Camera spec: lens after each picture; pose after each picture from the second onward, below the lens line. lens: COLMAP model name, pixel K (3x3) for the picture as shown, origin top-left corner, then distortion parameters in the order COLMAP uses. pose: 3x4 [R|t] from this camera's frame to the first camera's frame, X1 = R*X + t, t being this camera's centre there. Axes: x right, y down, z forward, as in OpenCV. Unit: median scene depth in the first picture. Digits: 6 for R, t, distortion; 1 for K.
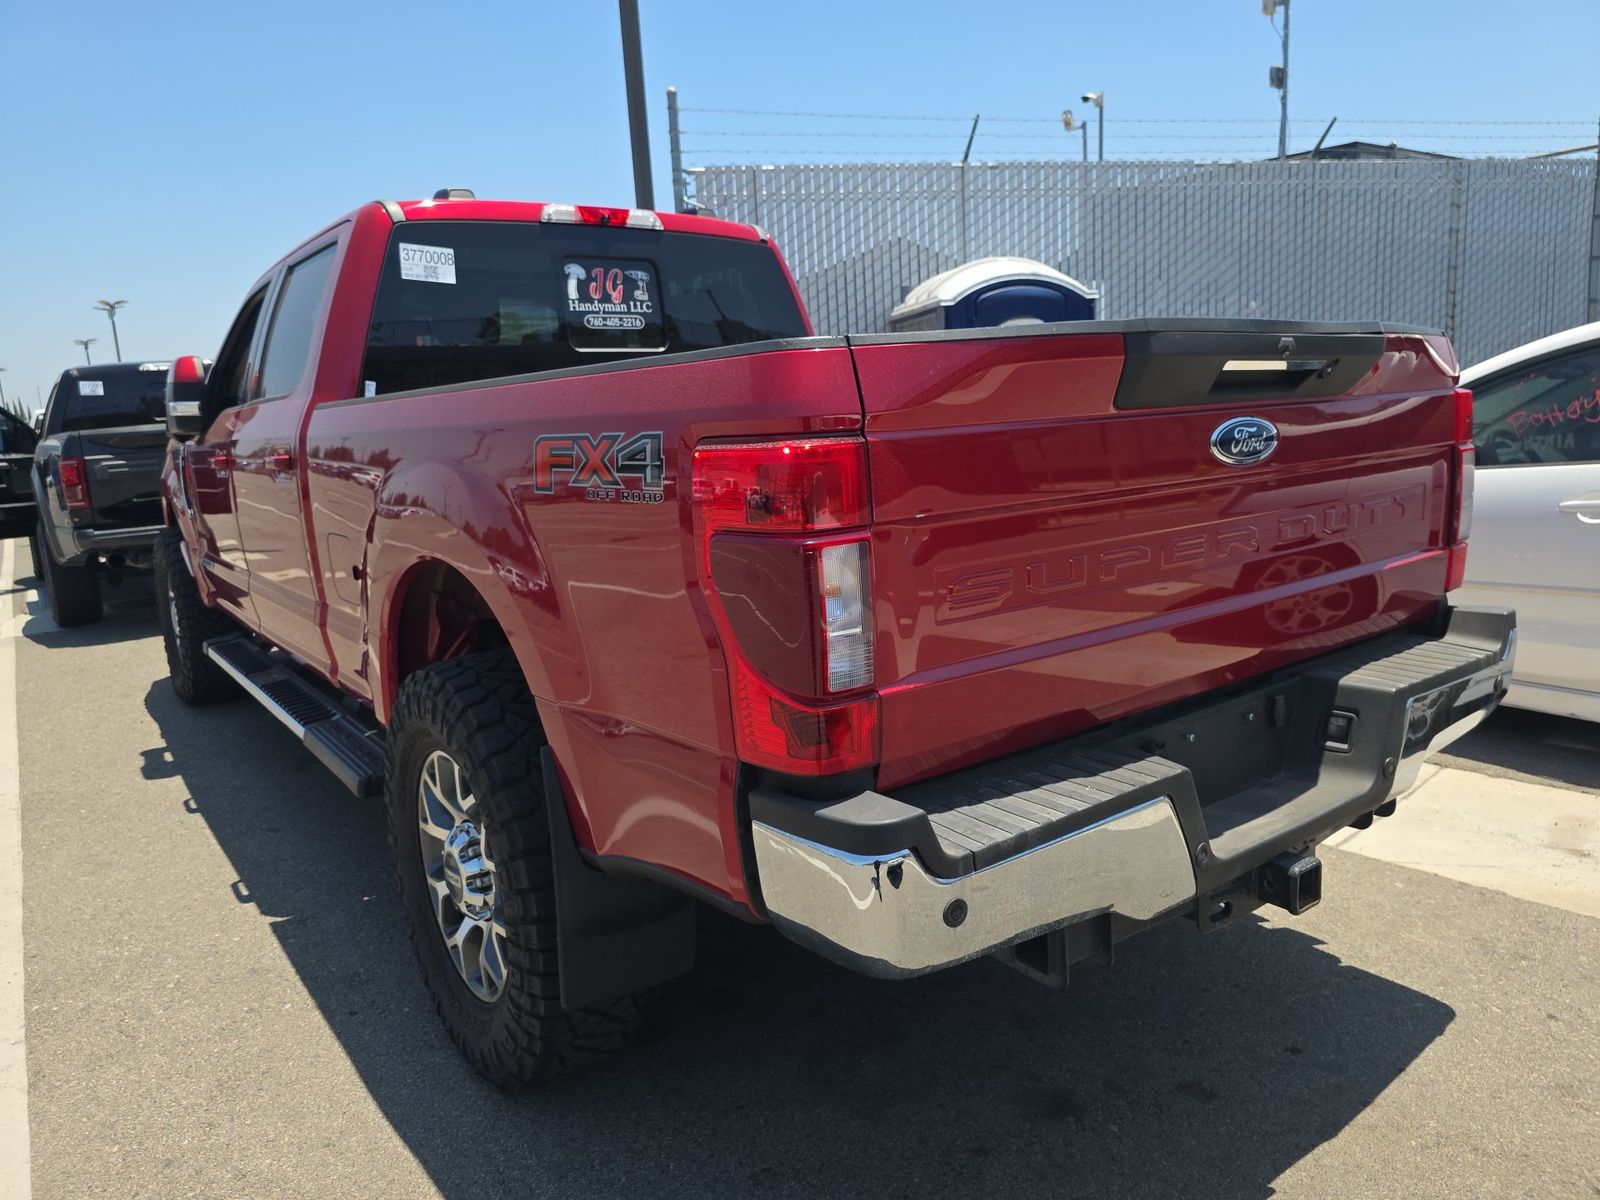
lens RADIAL K [[1080.4, 0, 789.4], [0, 1080.4, 593.4], [0, 0, 1]] dist [0.037012, -0.022017]
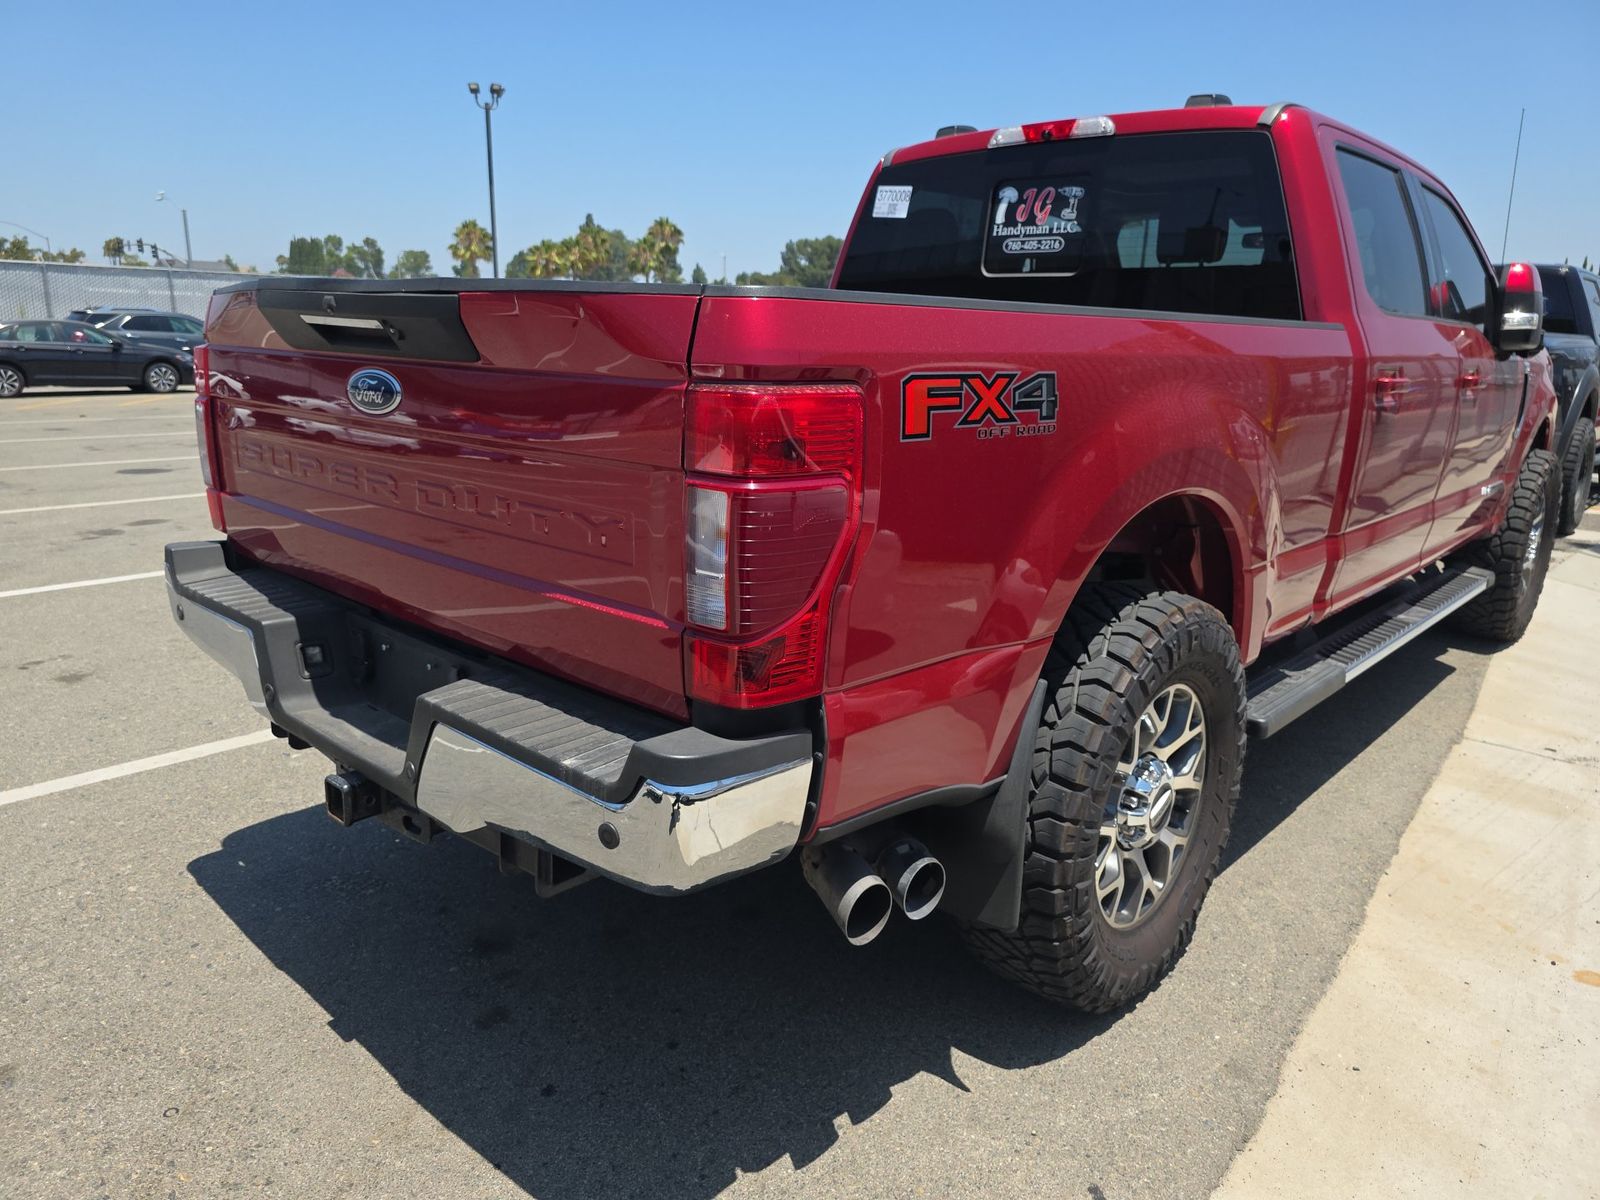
lens RADIAL K [[1080.4, 0, 770.1], [0, 1080.4, 596.4], [0, 0, 1]] dist [0.037012, -0.022017]
pose [[0.184751, 0.288928, -0.939355, 0.810628], [-0.198082, 0.947141, 0.252364, -0.154575], [0.962617, 0.139445, 0.232217, 0.603954]]
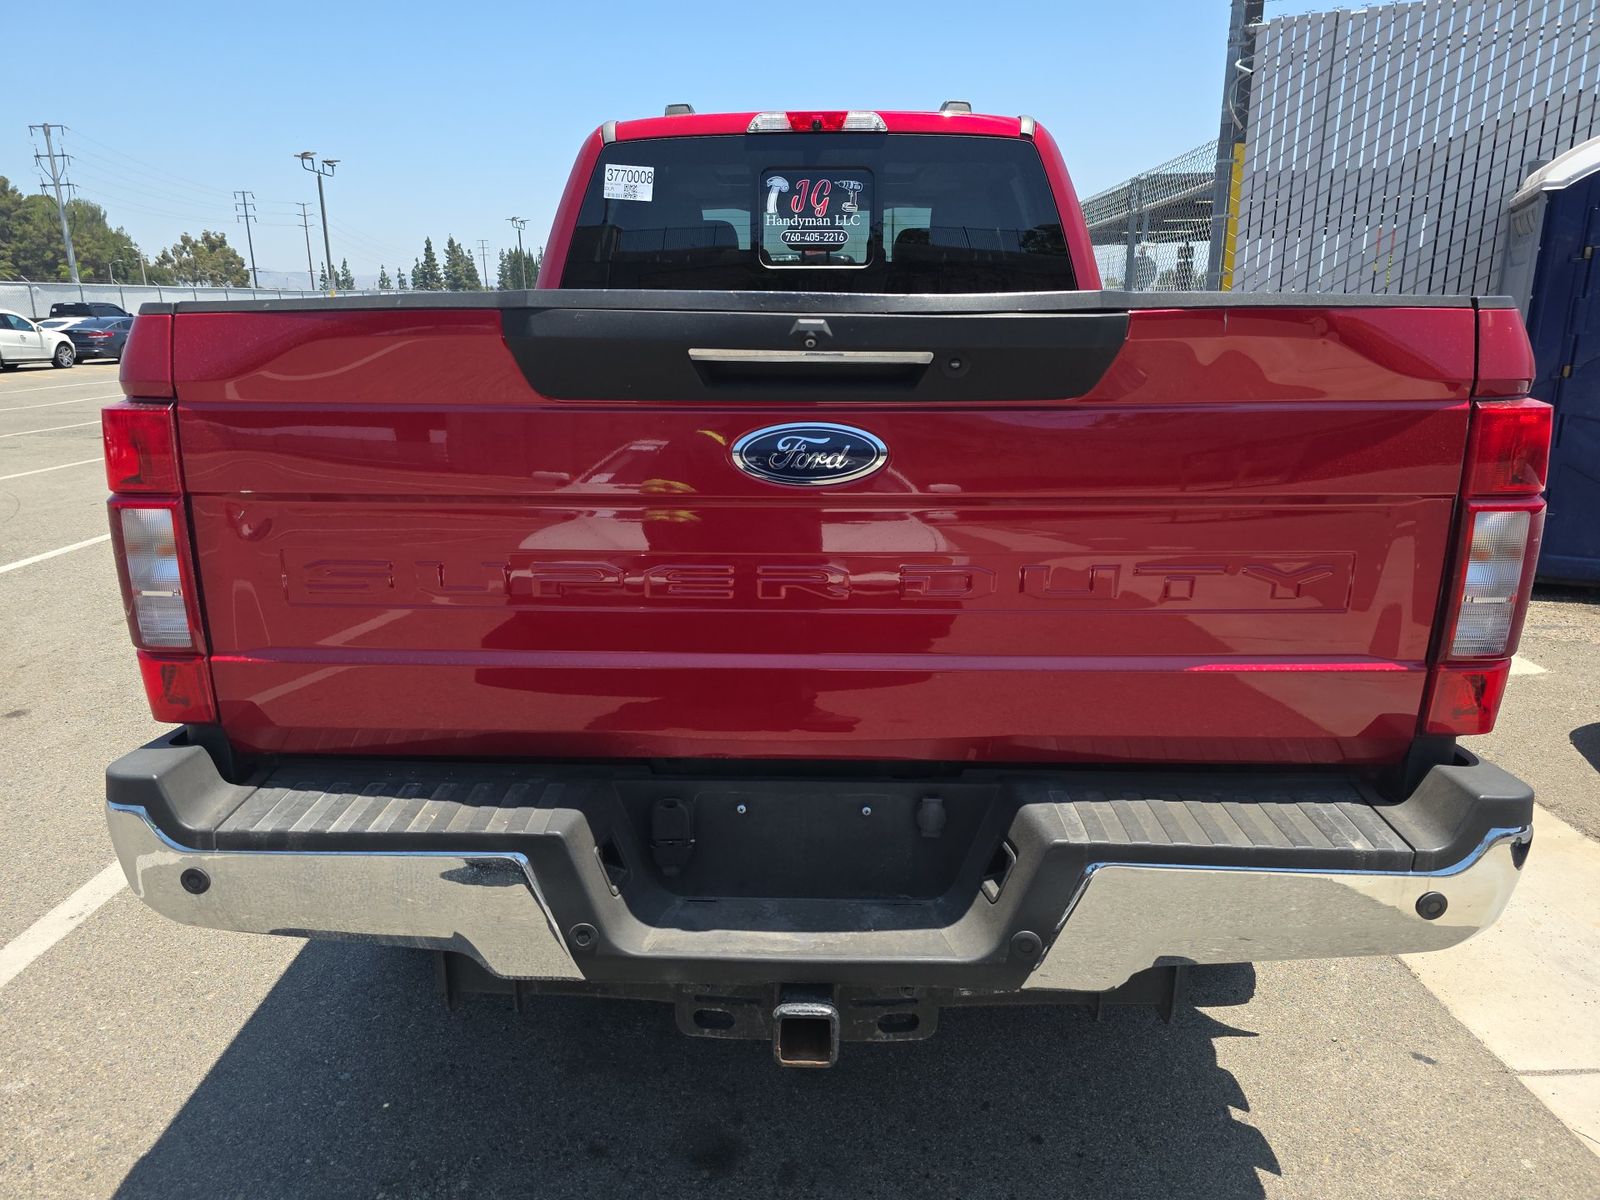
lens RADIAL K [[1080.4, 0, 771.7], [0, 1080.4, 609.7], [0, 0, 1]] dist [0.037012, -0.022017]
pose [[0.786140, 0.209027, -0.581629, 0.444177], [-0.140691, 0.976889, 0.160915, -0.078983], [0.601823, -0.044671, 0.797379, 0.200793]]
